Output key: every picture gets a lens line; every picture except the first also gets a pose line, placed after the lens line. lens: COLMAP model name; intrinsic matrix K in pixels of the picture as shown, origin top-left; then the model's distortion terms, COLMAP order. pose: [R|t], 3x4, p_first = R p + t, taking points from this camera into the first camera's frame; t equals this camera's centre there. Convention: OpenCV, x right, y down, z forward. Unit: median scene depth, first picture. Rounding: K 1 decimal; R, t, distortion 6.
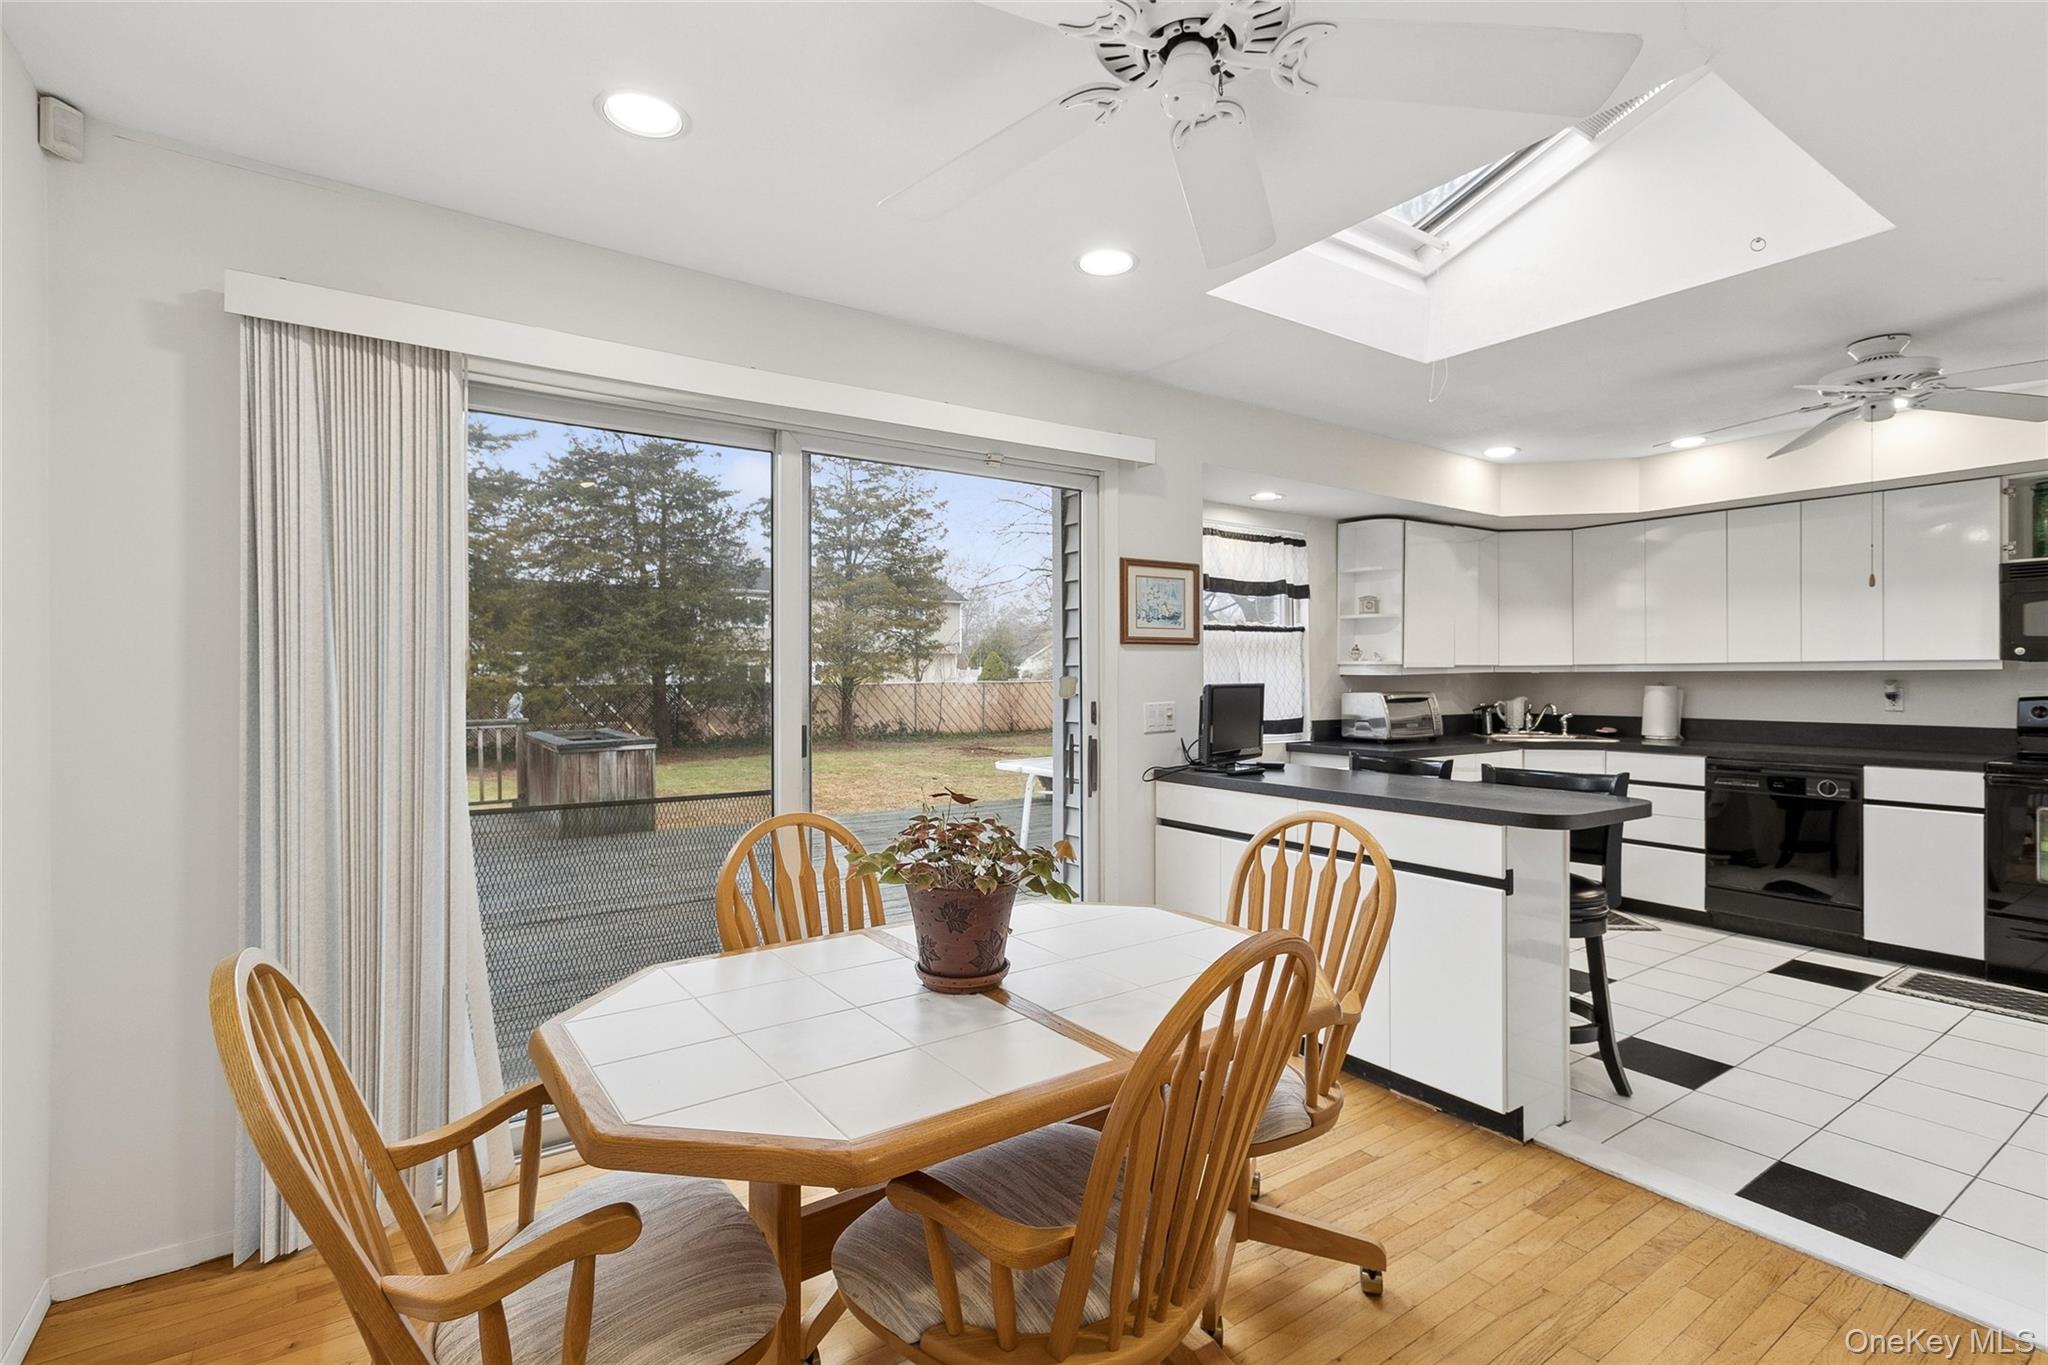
lens RADIAL K [[955.3, 0, 1024.5], [0, 955.3, 677.9], [0, 0, 1]] dist [0.000198, 0.001024]
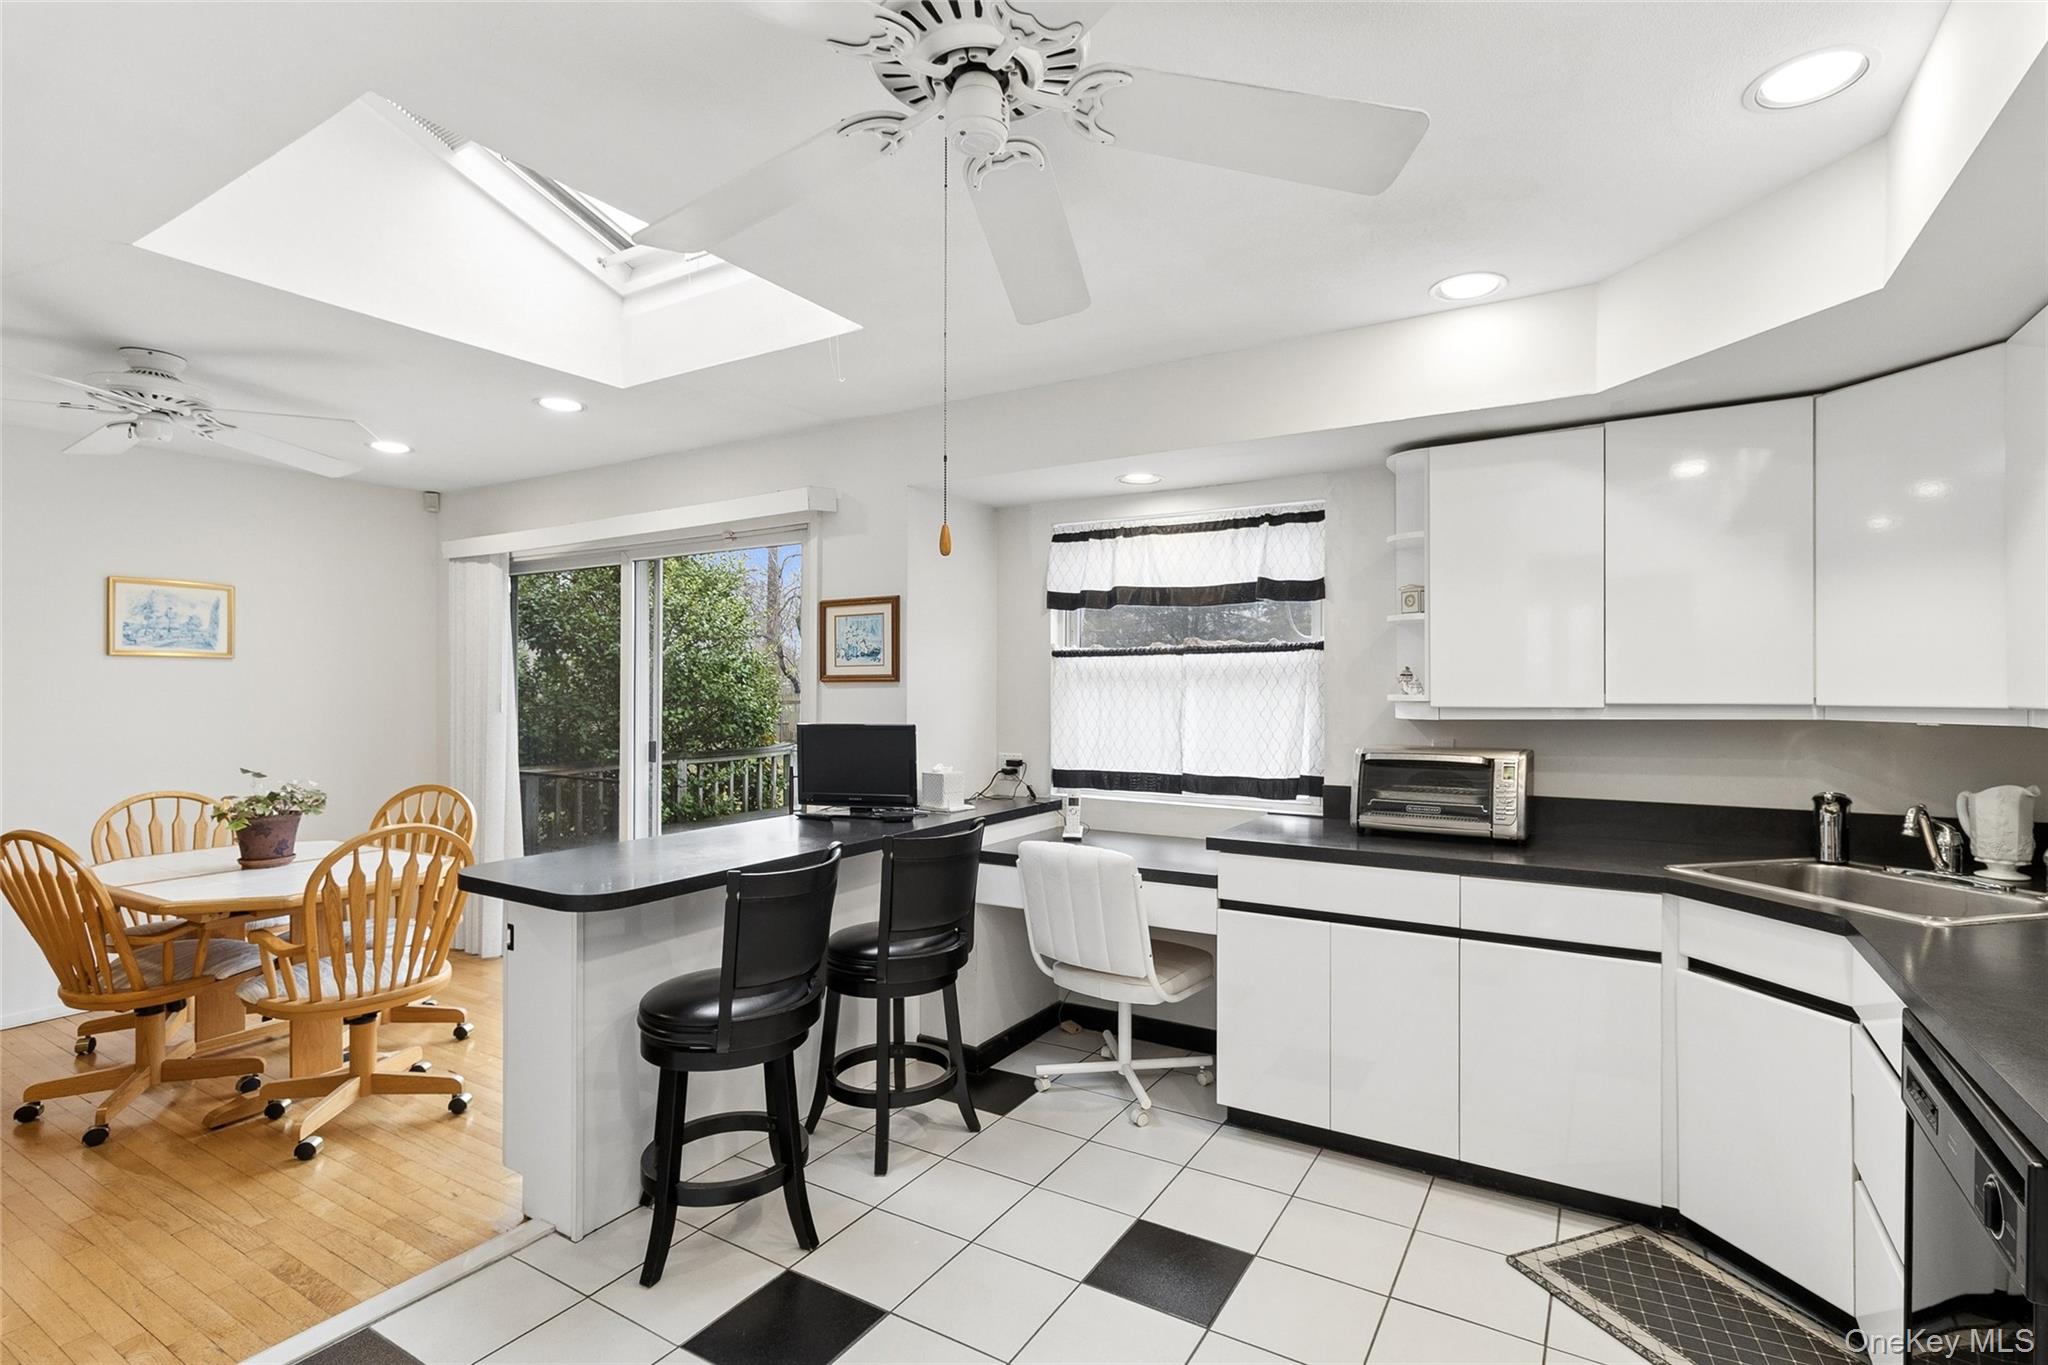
lens RADIAL K [[955.3, 0, 1036.5], [0, 955.3, 695.6], [0, 0, 1]] dist [0.000198, 0.001024]
pose [[0.411996, 0.011637, -0.911111, 0.886928], [-0.001777, 0.999927, 0.011968, -0.025986], [0.911184, -0.003311, 0.411987, 0.596328]]
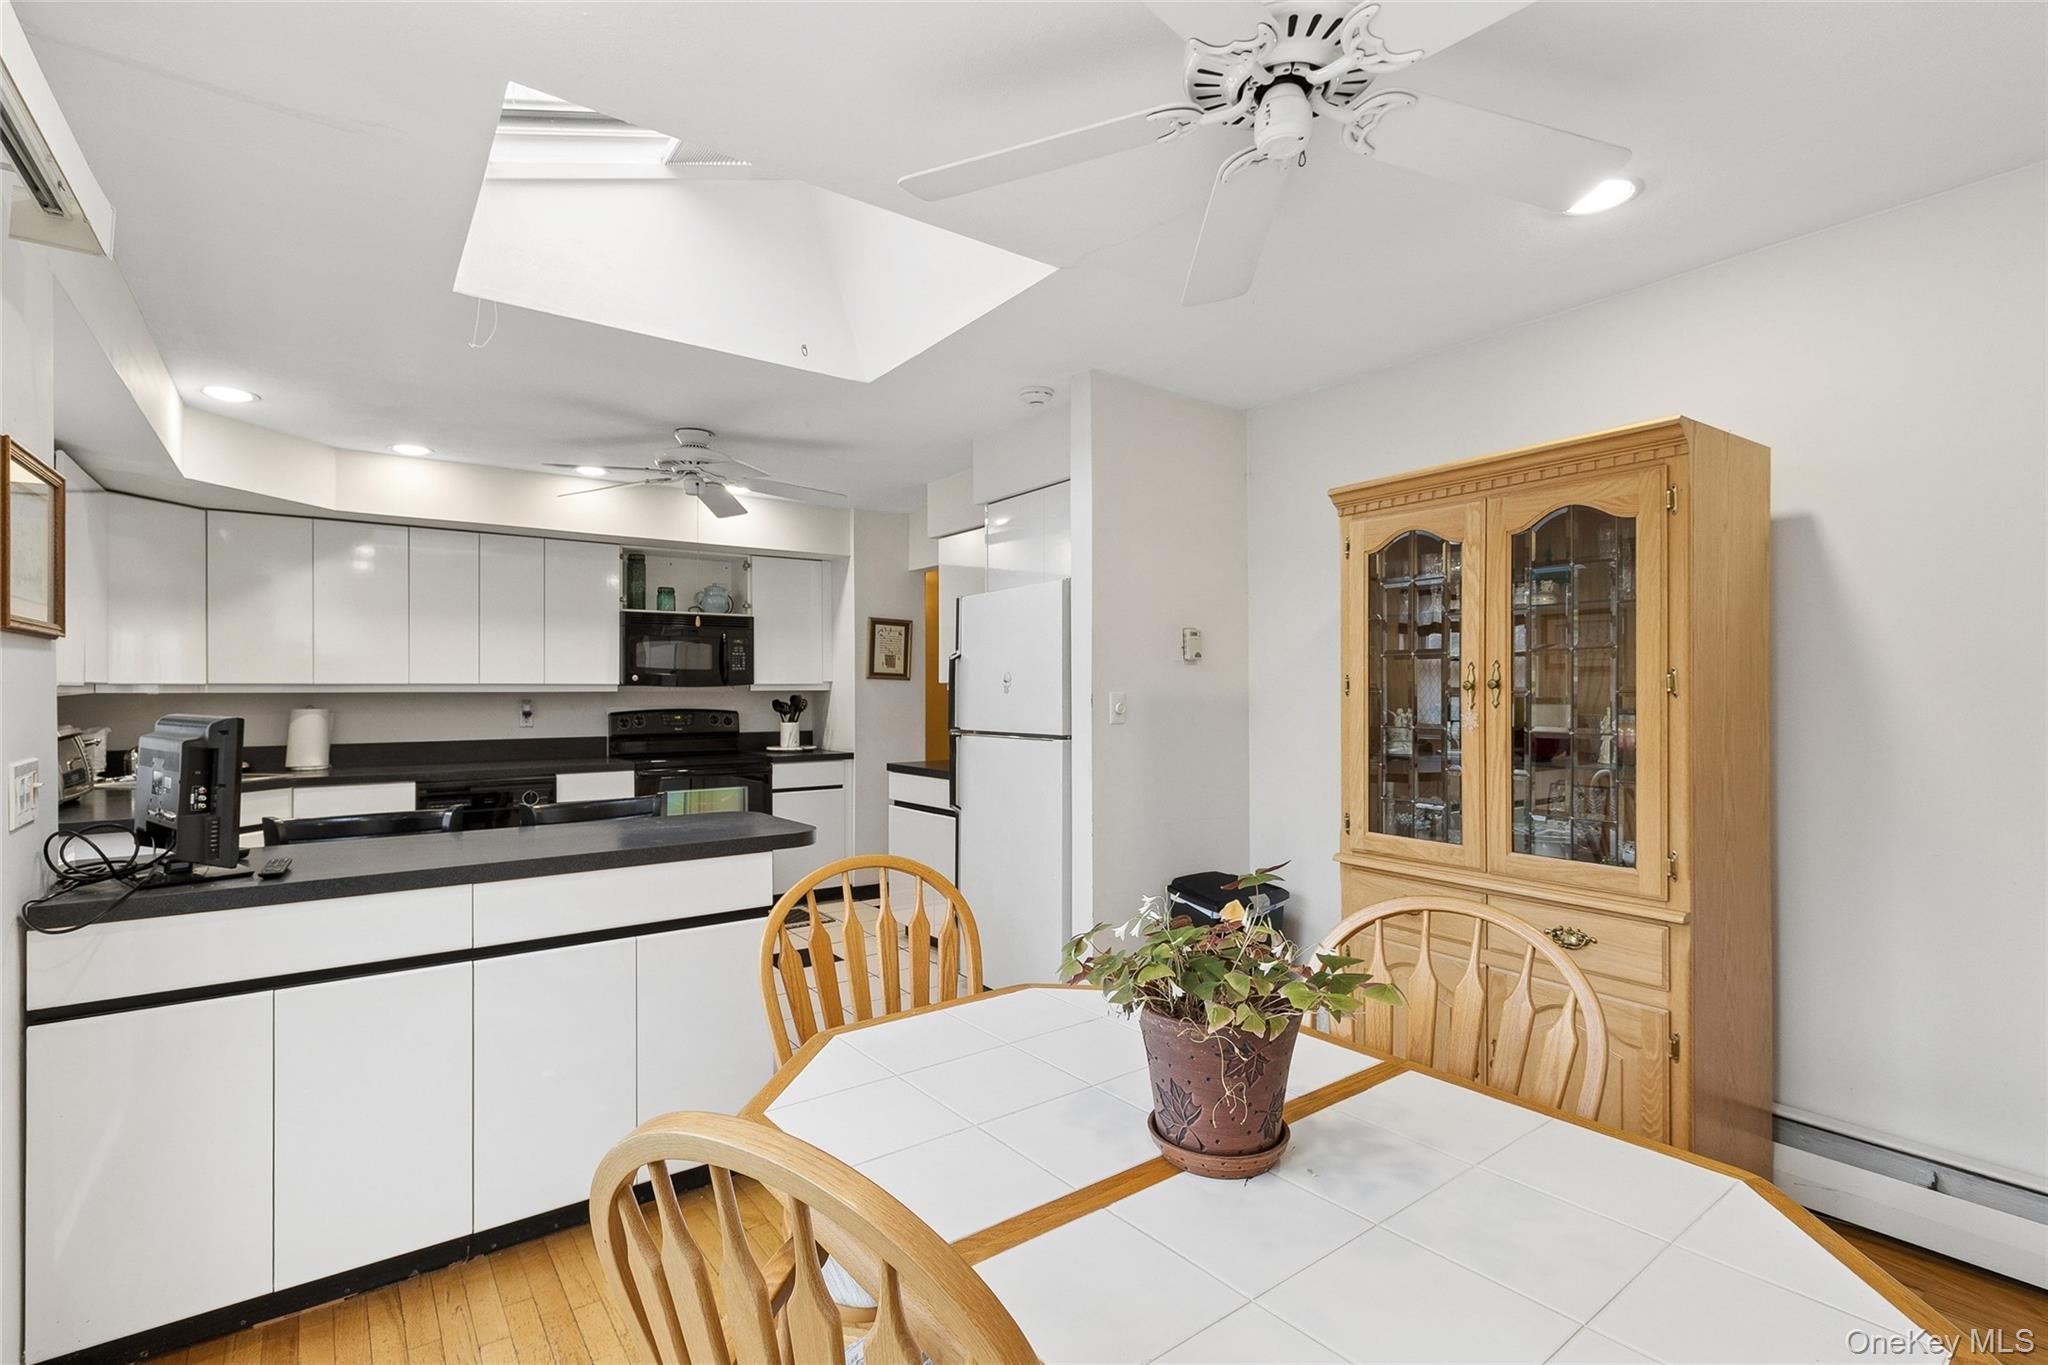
lens RADIAL K [[955.3, 0, 1020.9], [0, 955.3, 692.5], [0, 0, 1]] dist [0.000198, 0.001024]
pose [[-0.033496, 0.003856, 0.999431, -0.269145], [0.006215, 0.999974, -0.003650, 0.000542], [-0.999420, 0.006089, -0.033519, 0.428209]]
